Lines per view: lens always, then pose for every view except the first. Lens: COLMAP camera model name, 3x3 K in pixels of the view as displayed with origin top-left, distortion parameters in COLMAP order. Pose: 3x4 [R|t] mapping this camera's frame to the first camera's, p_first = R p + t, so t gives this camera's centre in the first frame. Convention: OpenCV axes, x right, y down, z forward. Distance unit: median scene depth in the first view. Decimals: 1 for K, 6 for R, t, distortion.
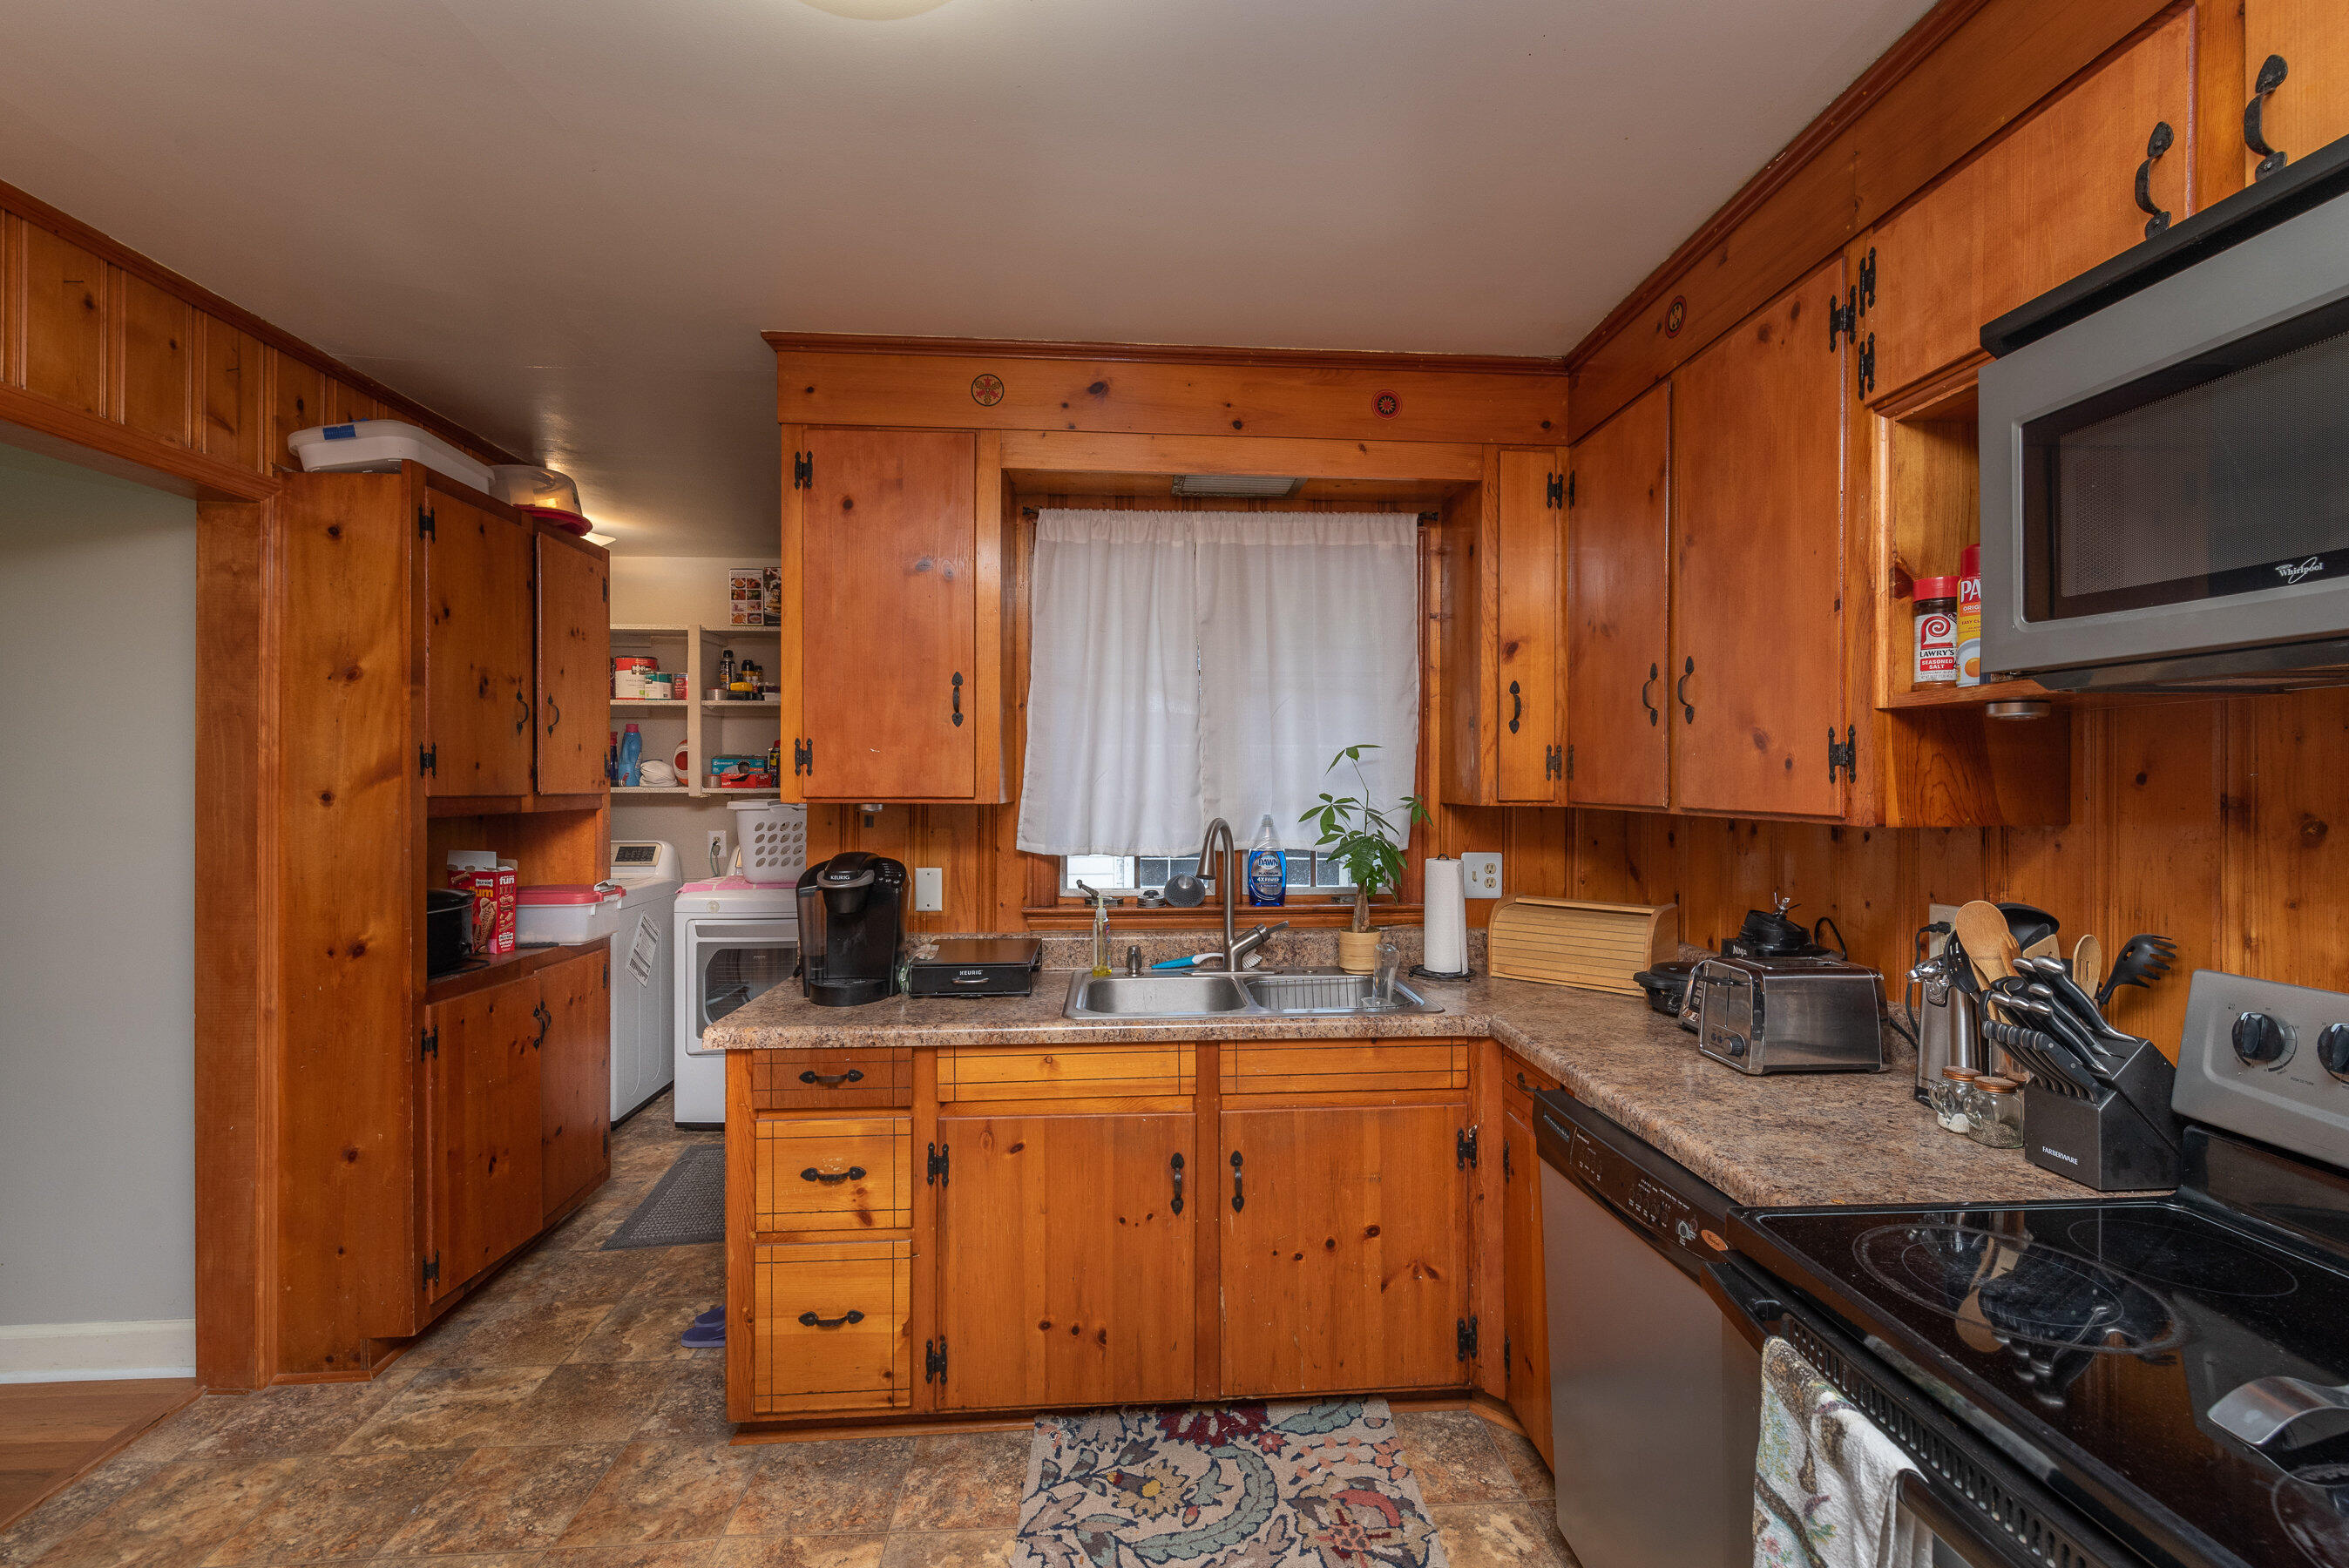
lens RADIAL K [[1060.6, 0, 1180.5], [0, 1060.6, 784.6], [0, 0, 1]] dist [-0.009170, -0.000919]
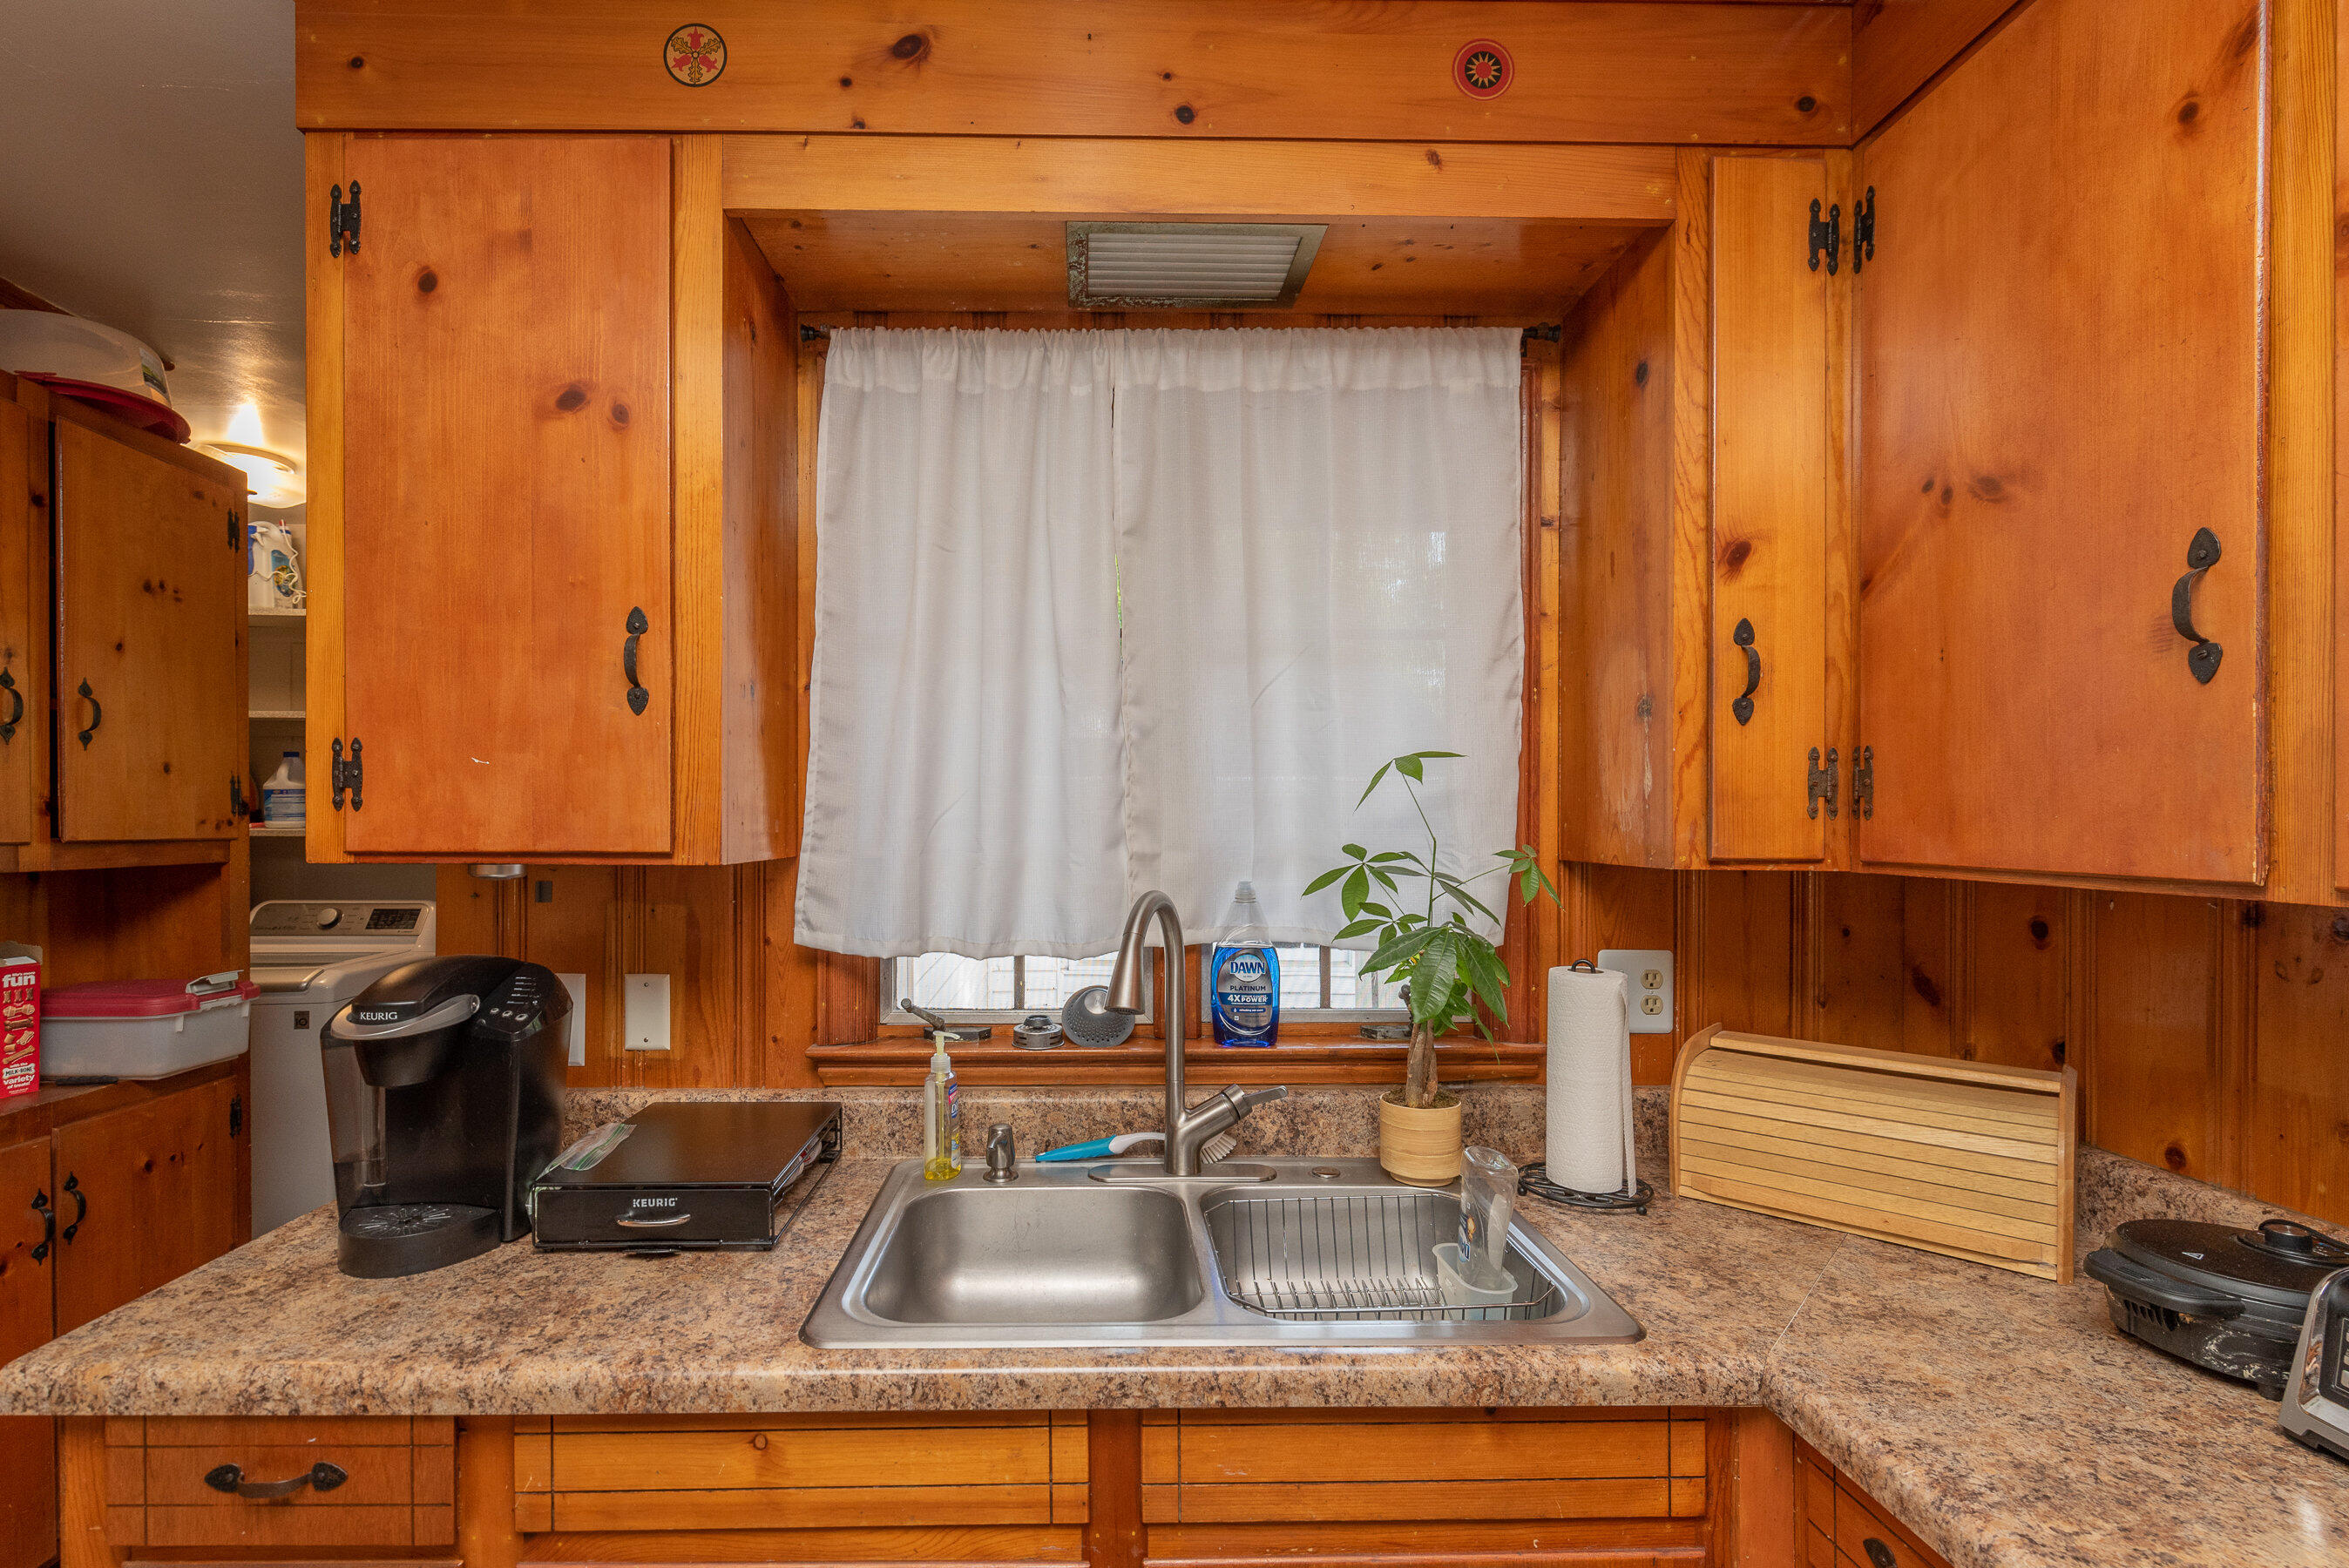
lens RADIAL K [[1060.6, 0, 1125.9], [0, 1060.6, 810.0], [0, 0, 1]] dist [-0.009170, -0.000919]
pose [[0.999713, -0.000669, -0.023936, 0.036505], [0.000335, 0.999903, -0.013948, -0.001342], [0.023943, 0.013936, 0.999616, 0.493054]]
